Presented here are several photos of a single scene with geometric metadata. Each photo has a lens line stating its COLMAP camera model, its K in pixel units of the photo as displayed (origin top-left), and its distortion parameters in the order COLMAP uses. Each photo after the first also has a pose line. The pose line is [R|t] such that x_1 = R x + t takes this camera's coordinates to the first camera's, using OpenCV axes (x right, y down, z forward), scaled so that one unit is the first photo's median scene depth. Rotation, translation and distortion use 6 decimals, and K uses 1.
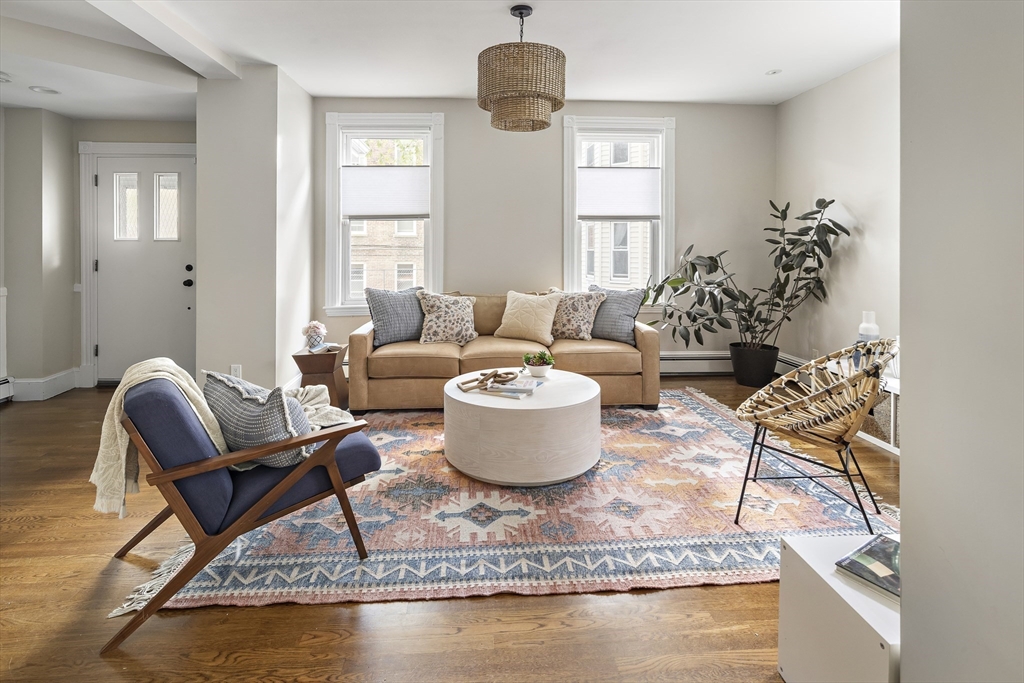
lens RADIAL K [[519.0, 0, 503.8], [0, 519.0, 246.5], [0, 0, 1]] dist [0.006873, 0.000468]
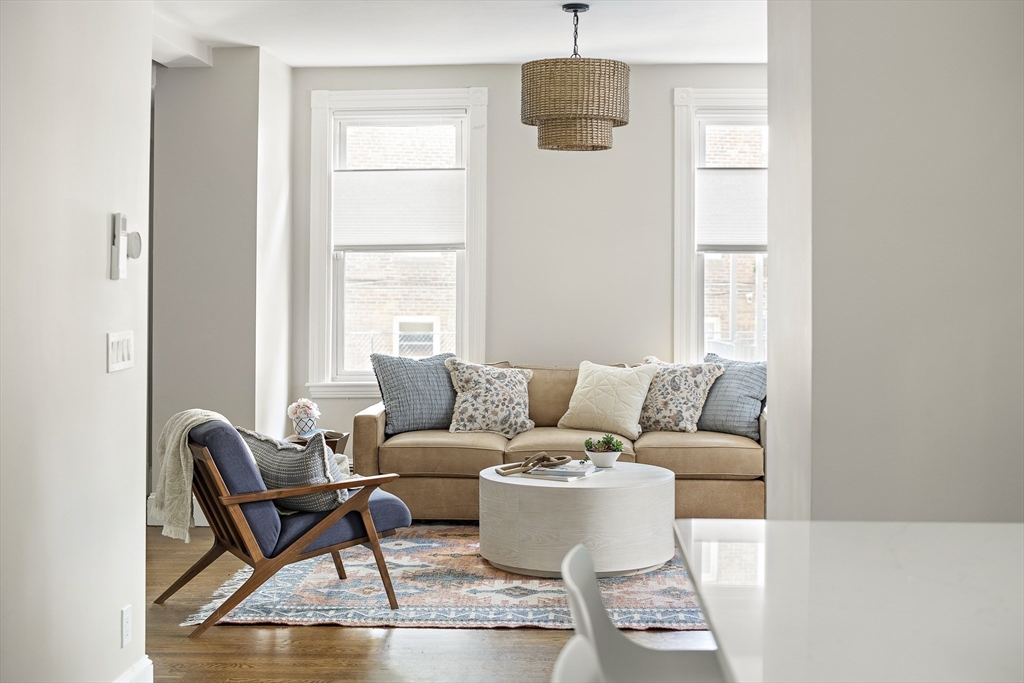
lens RADIAL K [[1320.4, 0, 515.7], [0, 1320.4, 277.3], [0, 0, 1]] dist [-0.008334, 0.000000]
pose [[0.993999, 0.003577, -0.109331, 0.121413], [-0.003750, 0.999992, -0.001376, -0.021217], [0.109325, 0.001777, 0.994004, -0.764075]]
